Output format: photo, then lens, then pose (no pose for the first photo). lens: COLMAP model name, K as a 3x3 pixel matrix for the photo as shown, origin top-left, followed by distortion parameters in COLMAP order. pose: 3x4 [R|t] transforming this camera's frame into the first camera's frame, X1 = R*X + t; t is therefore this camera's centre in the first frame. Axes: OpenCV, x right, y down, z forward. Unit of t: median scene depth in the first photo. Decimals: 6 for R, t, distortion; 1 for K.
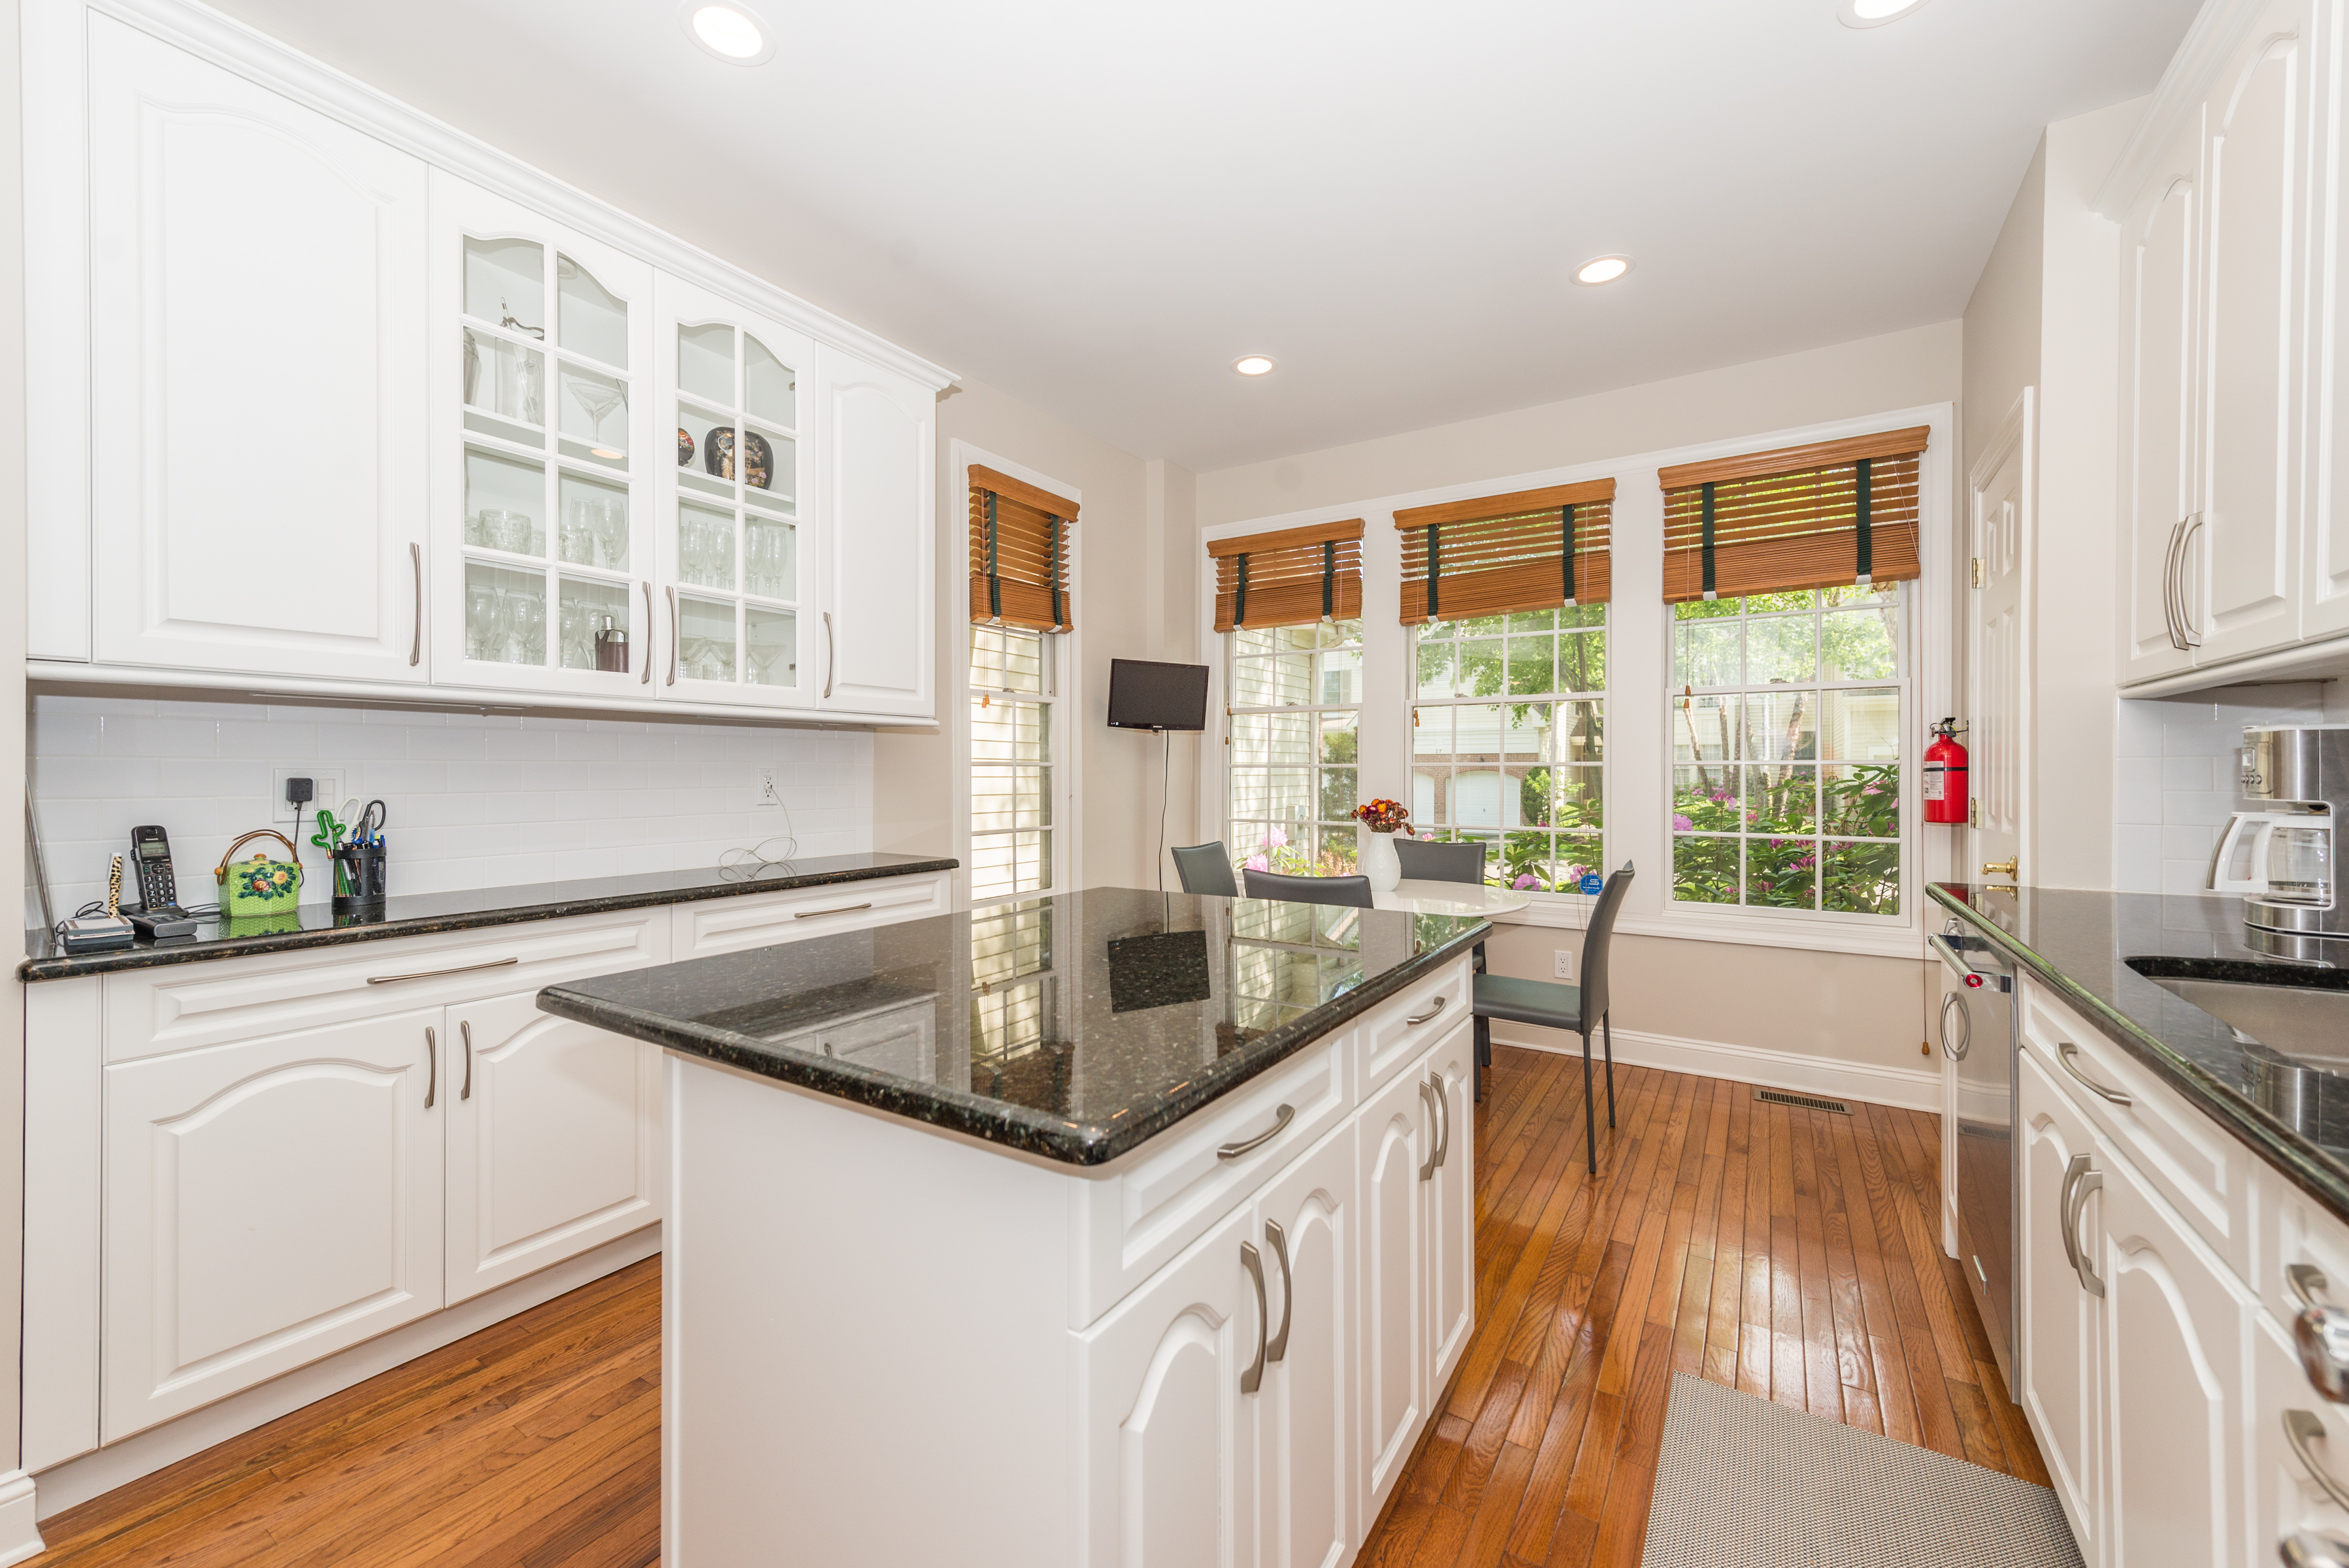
lens RADIAL K [[948.8, 0, 1155.9], [0, 948.8, 778.3], [0, 0, 1]] dist [0.010785, -0.000812]
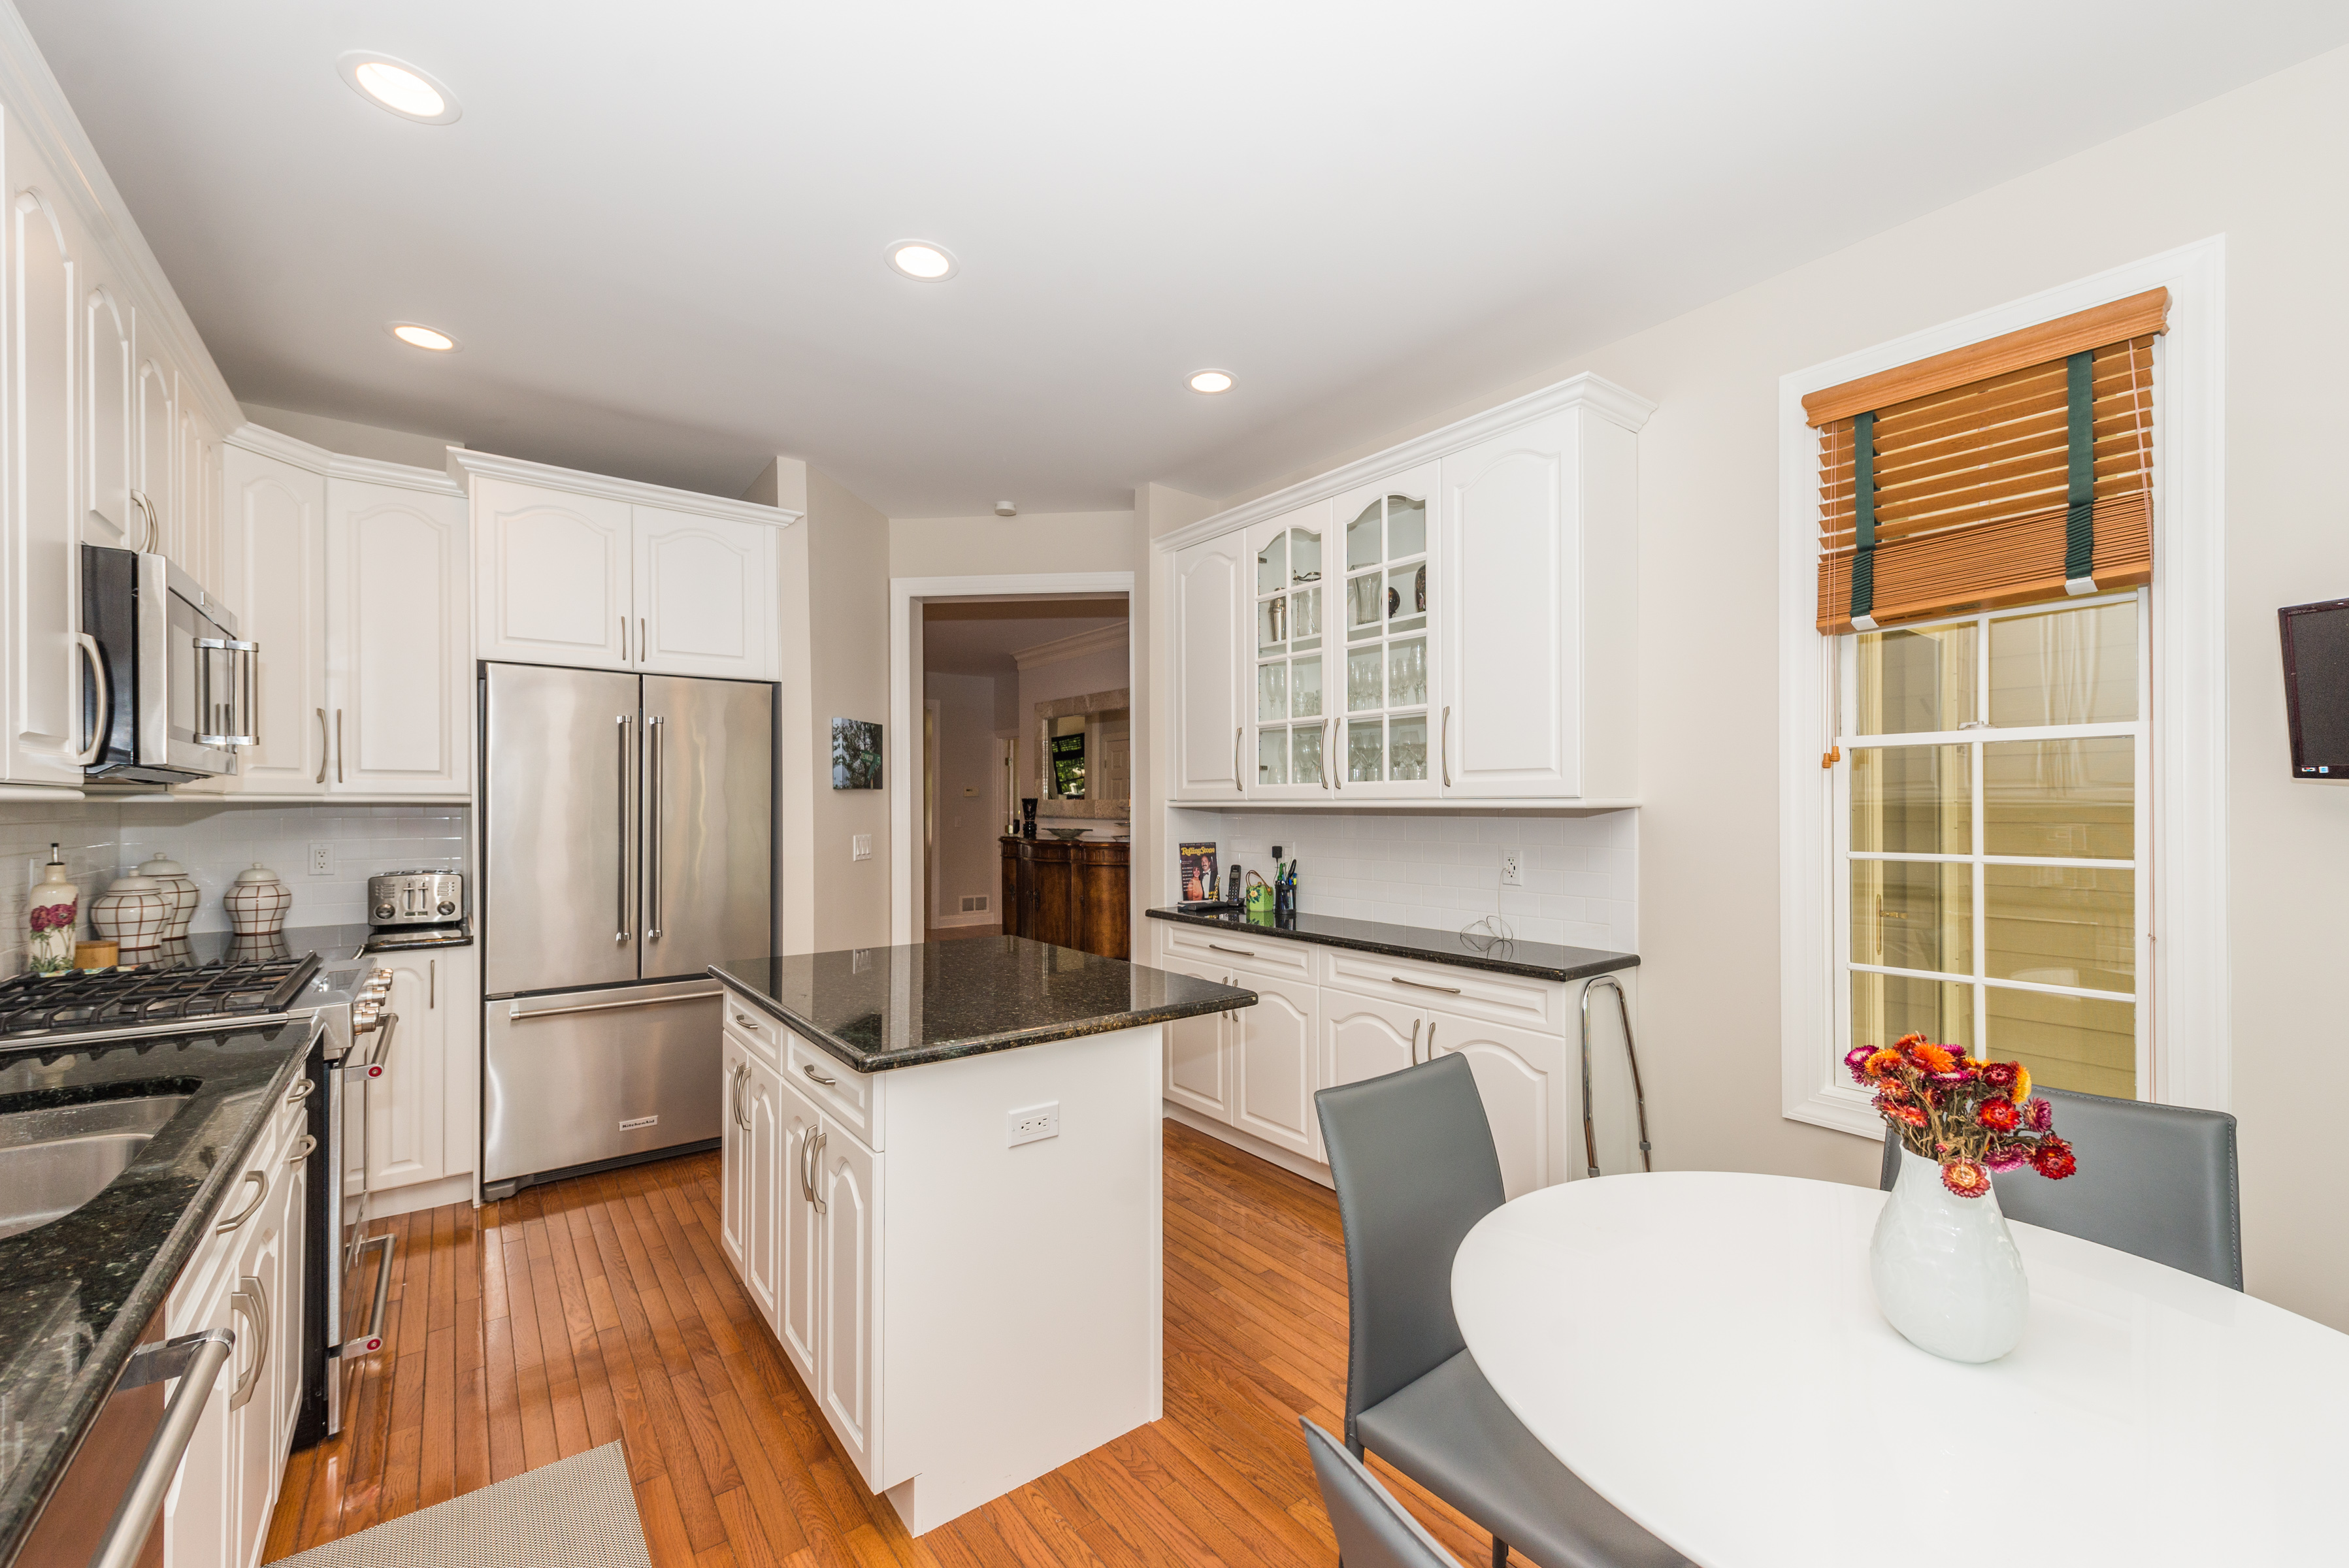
lens RADIAL K [[948.8, 0, 1177.3], [0, 948.8, 797.4], [0, 0, 1]] dist [0.010785, -0.000812]
pose [[-0.337775, 0.000798, -0.941227, 0.821598], [0.002935, 0.999996, -0.000205, -0.080639], [0.941222, -0.002831, -0.337775, 1.163622]]
